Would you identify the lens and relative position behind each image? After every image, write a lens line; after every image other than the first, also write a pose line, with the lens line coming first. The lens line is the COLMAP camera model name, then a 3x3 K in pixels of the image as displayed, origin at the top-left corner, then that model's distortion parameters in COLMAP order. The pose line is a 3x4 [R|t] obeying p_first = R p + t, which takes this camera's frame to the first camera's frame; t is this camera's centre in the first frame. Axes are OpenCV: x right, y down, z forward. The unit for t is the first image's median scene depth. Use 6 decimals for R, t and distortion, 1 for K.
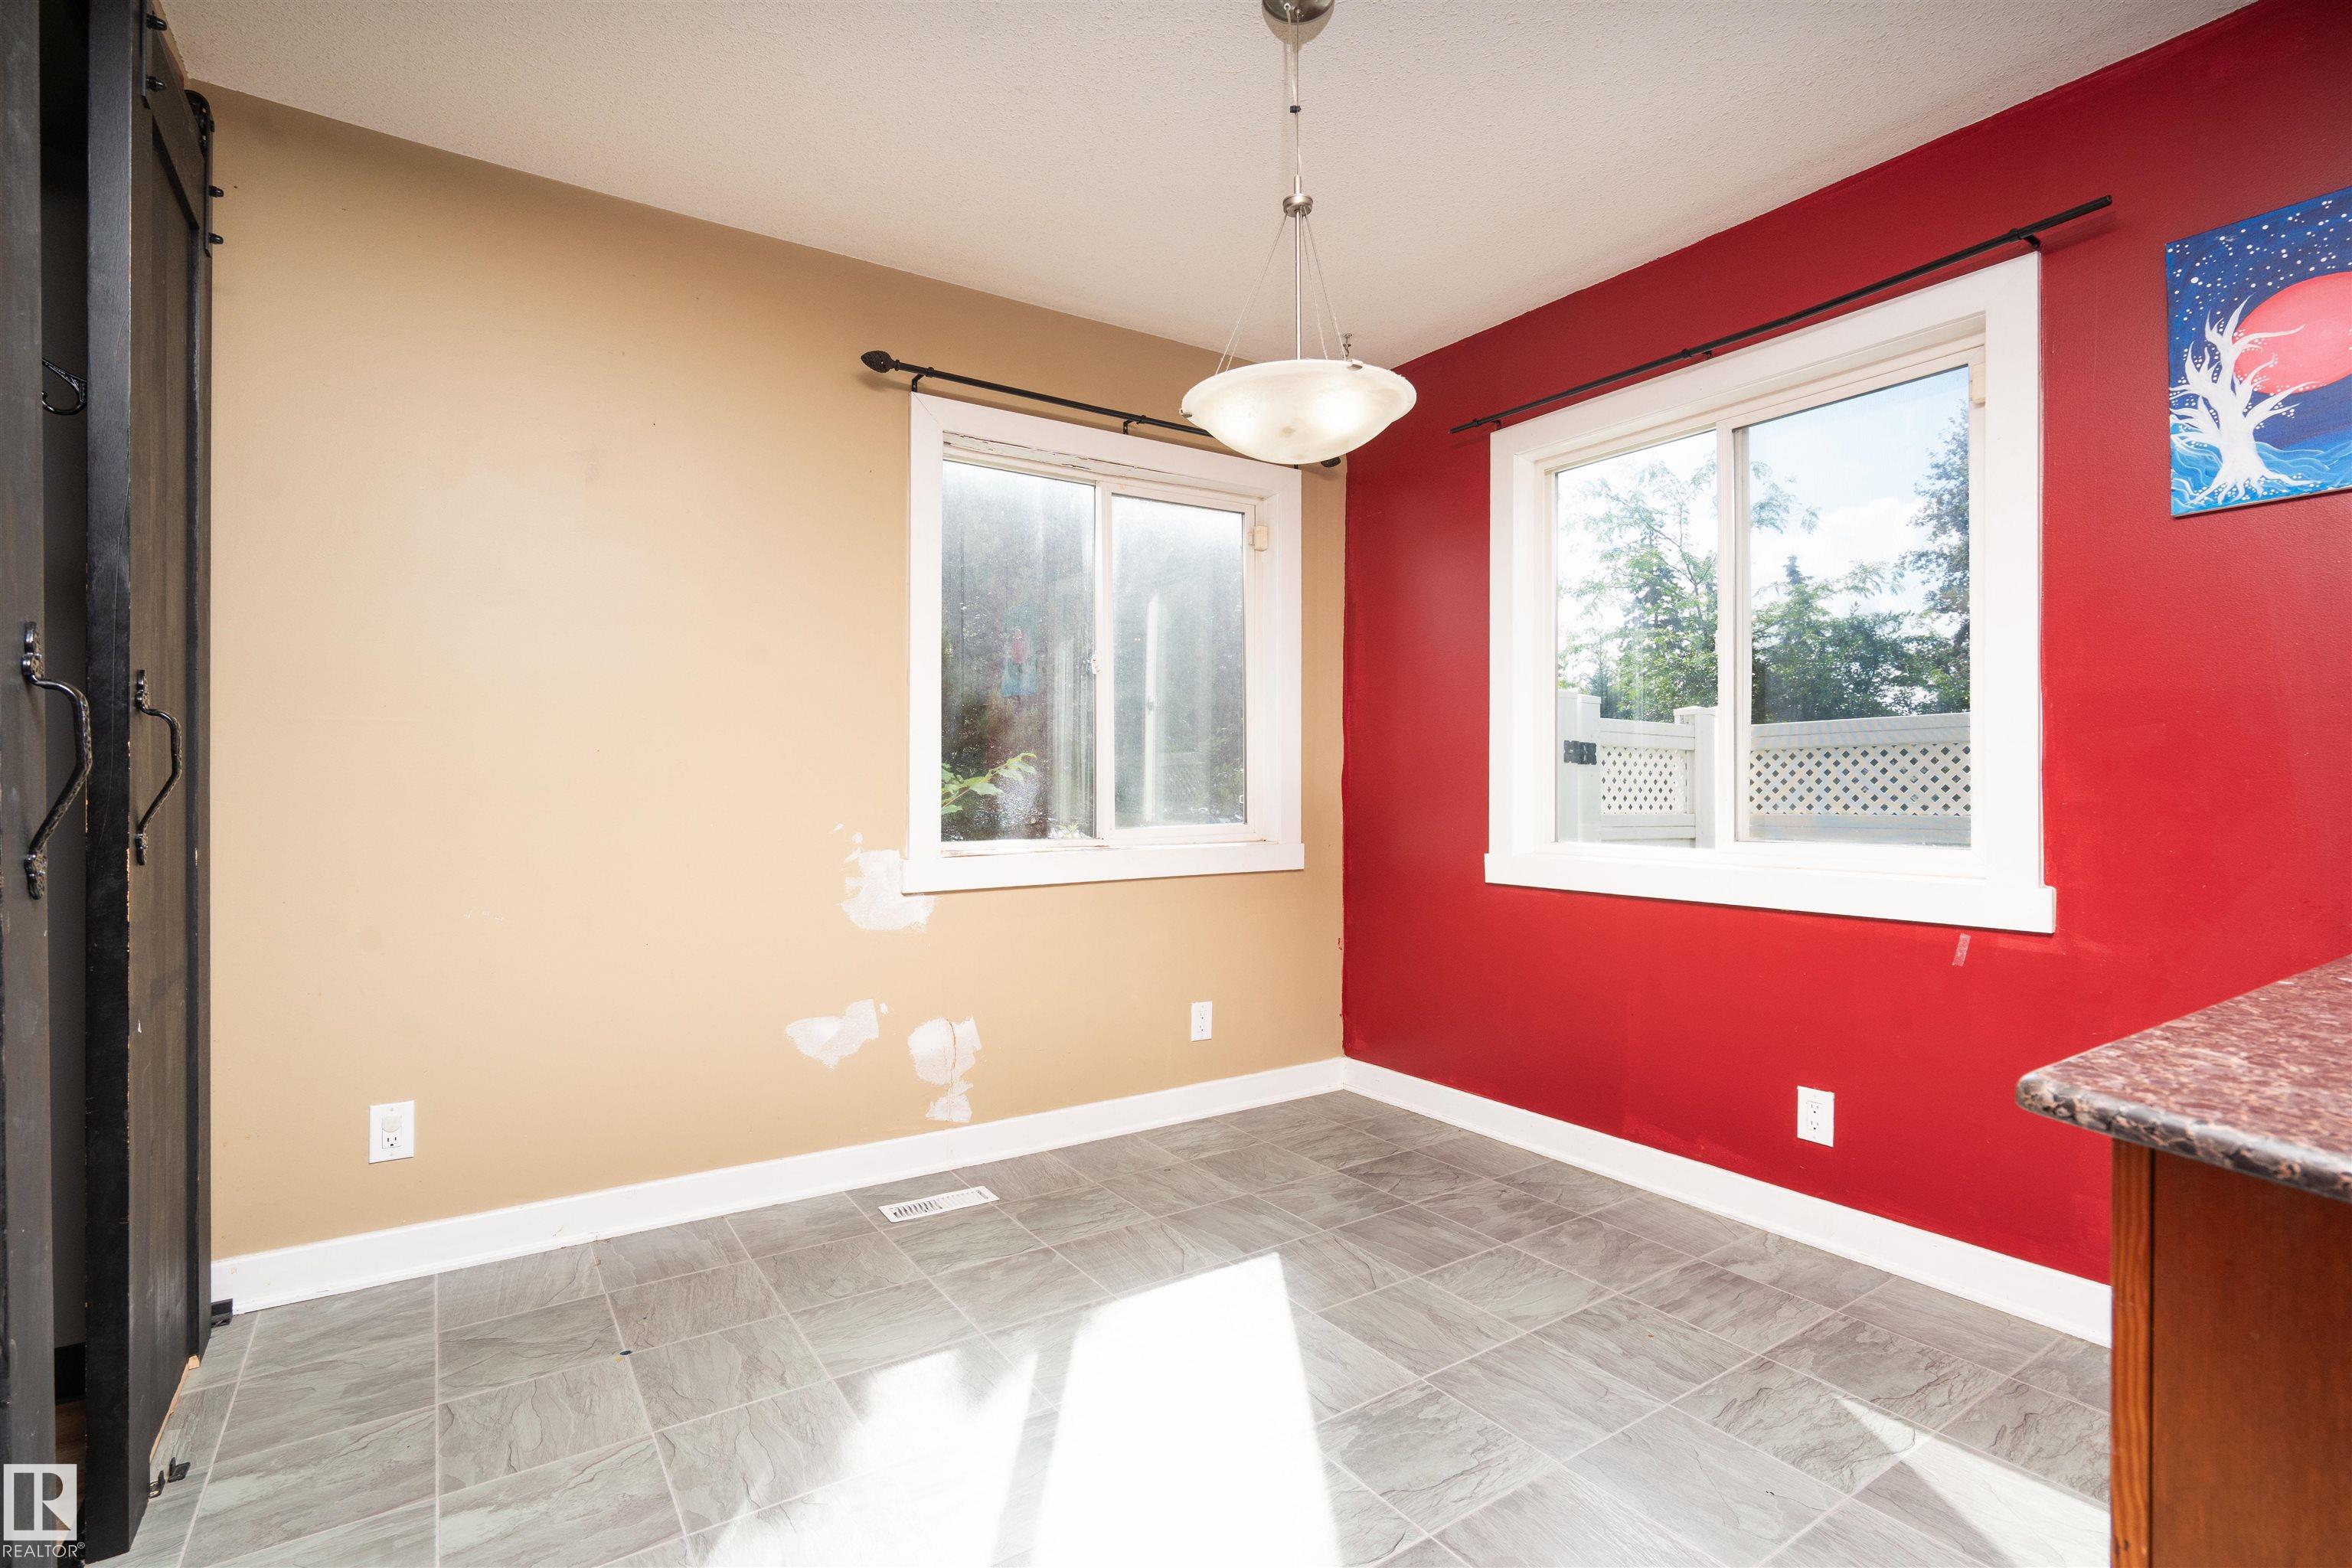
lens RADIAL K [[1079.7, 0, 1163.2], [0, 1079.7, 778.5], [0, 0, 1]] dist [-0.013257, 0.001121]
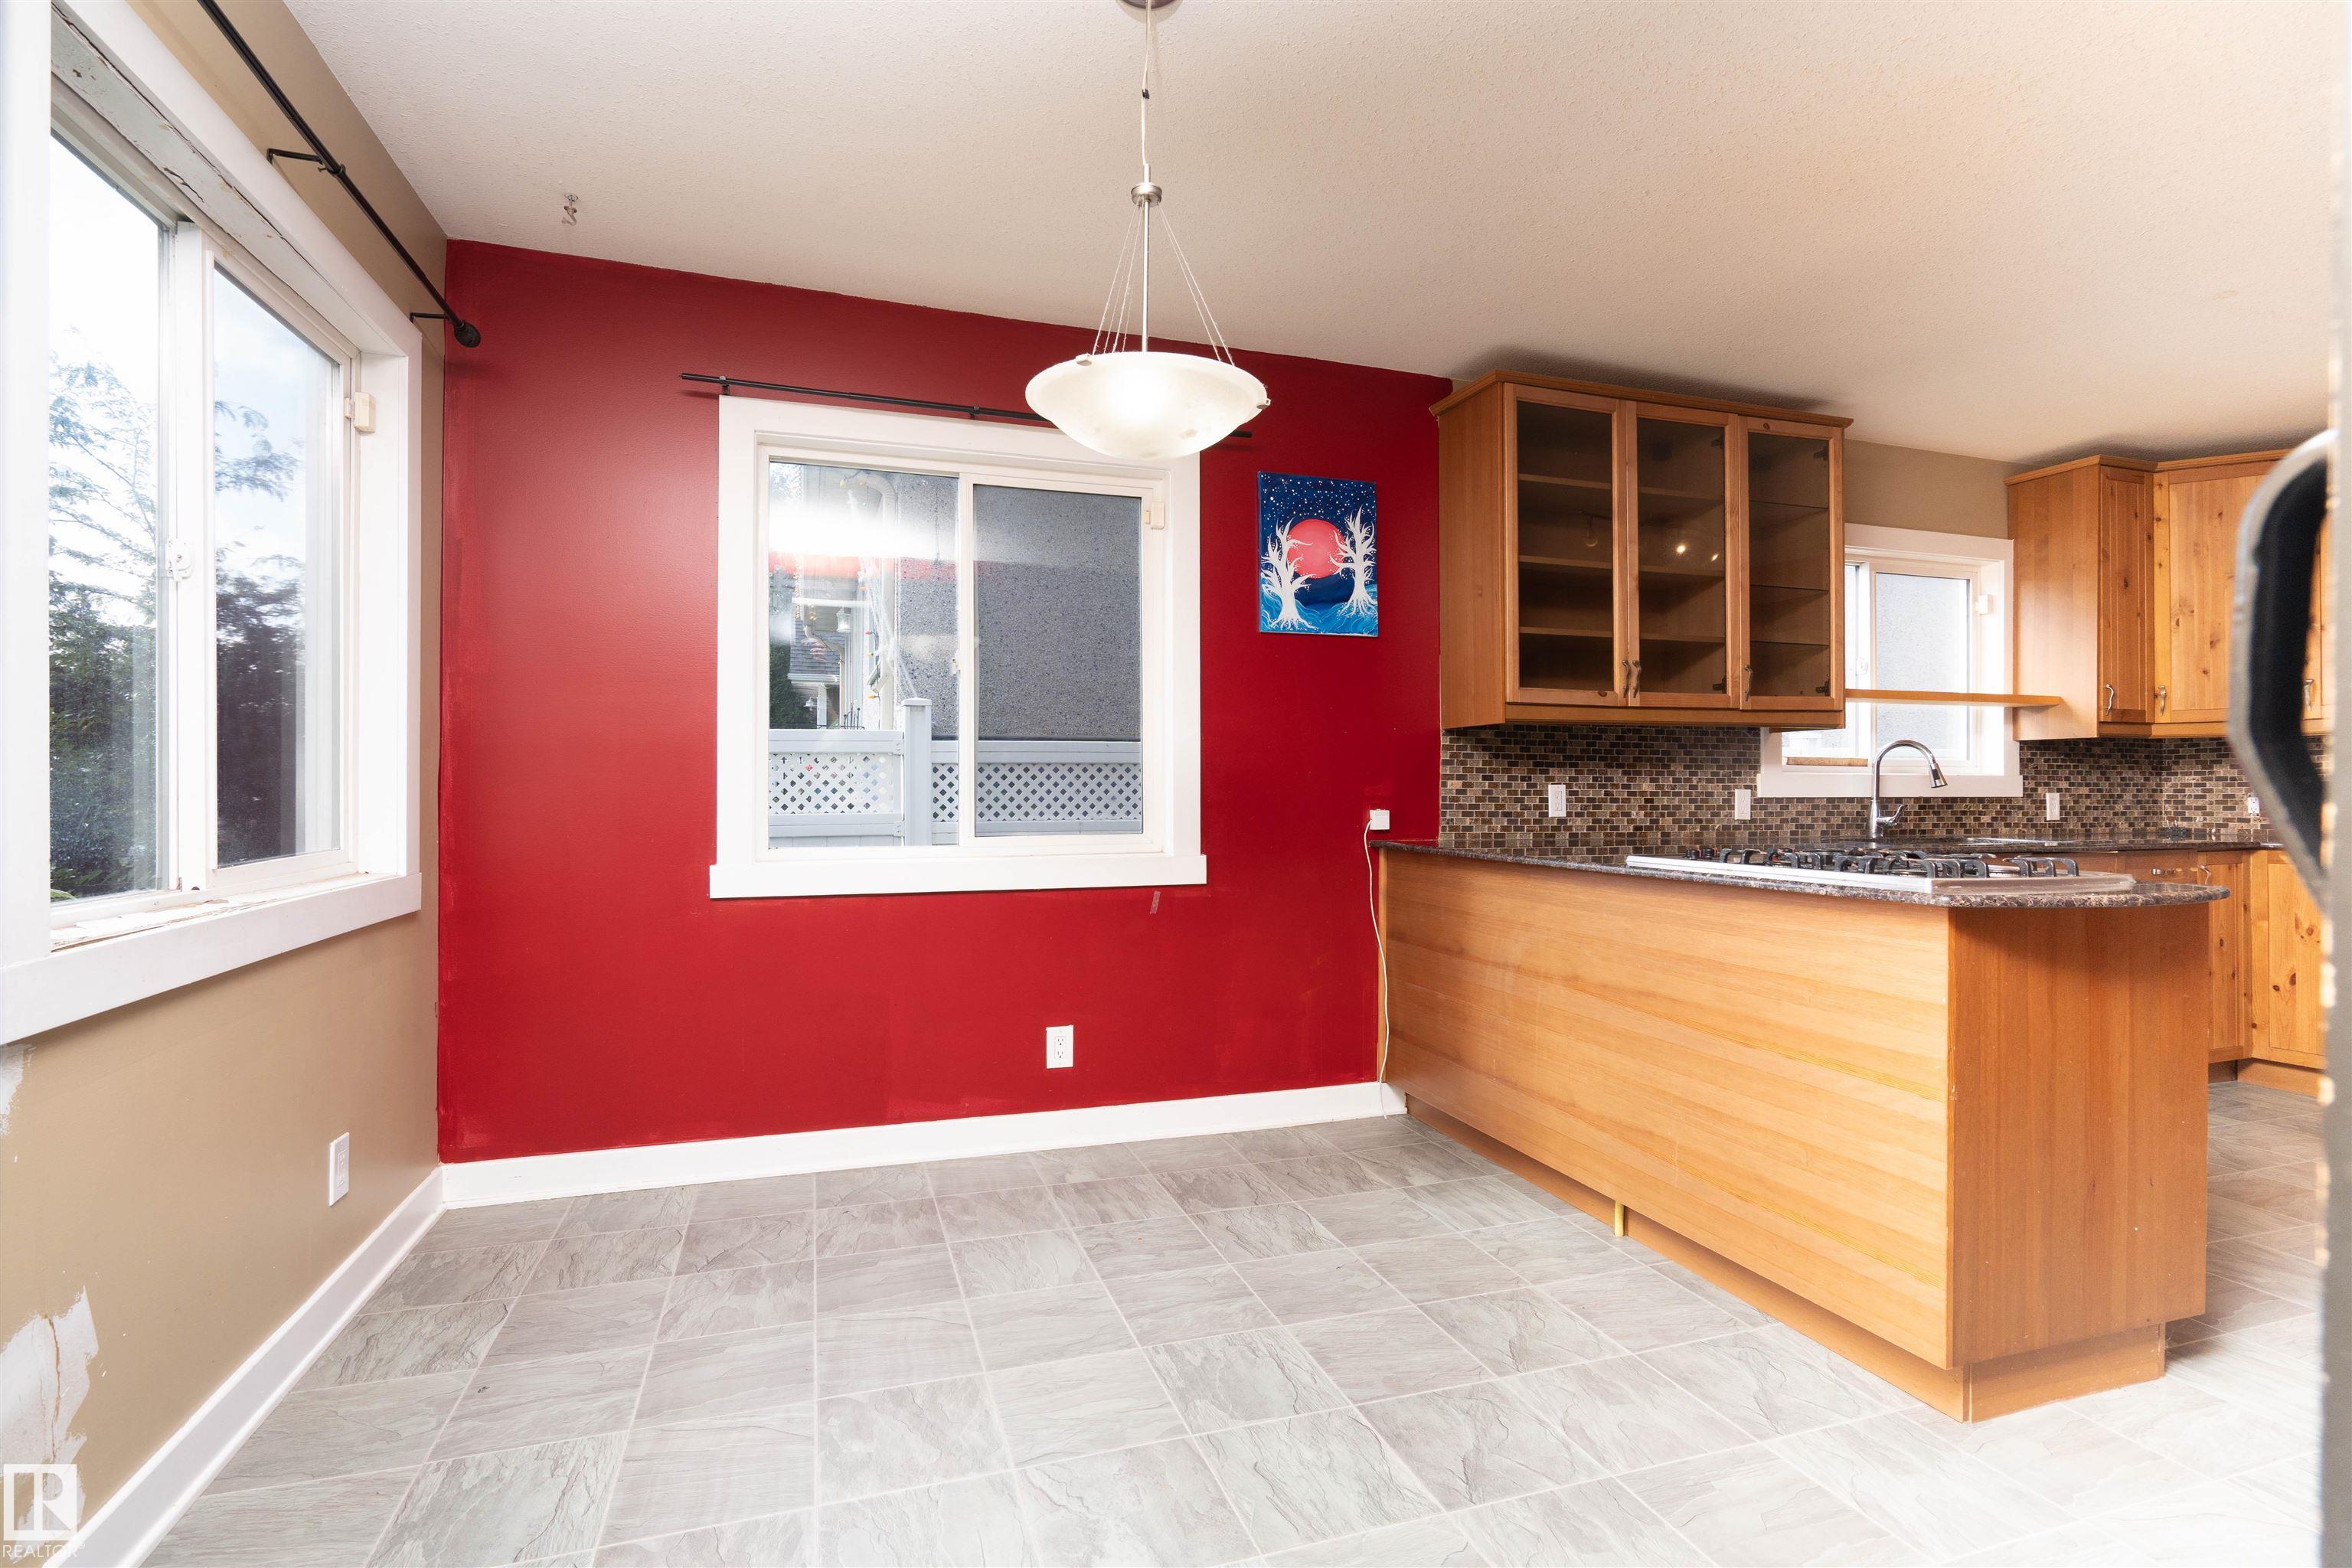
lens RADIAL K [[1079.7, 0, 1165.9], [0, 1079.7, 791.8], [0, 0, 1]] dist [-0.013257, 0.001121]
pose [[0.273629, -0.002733, 0.961831, -0.590072], [-0.009540, 0.999939, 0.005555, 0.001213], [-0.961788, -0.010695, 0.273586, 0.524118]]
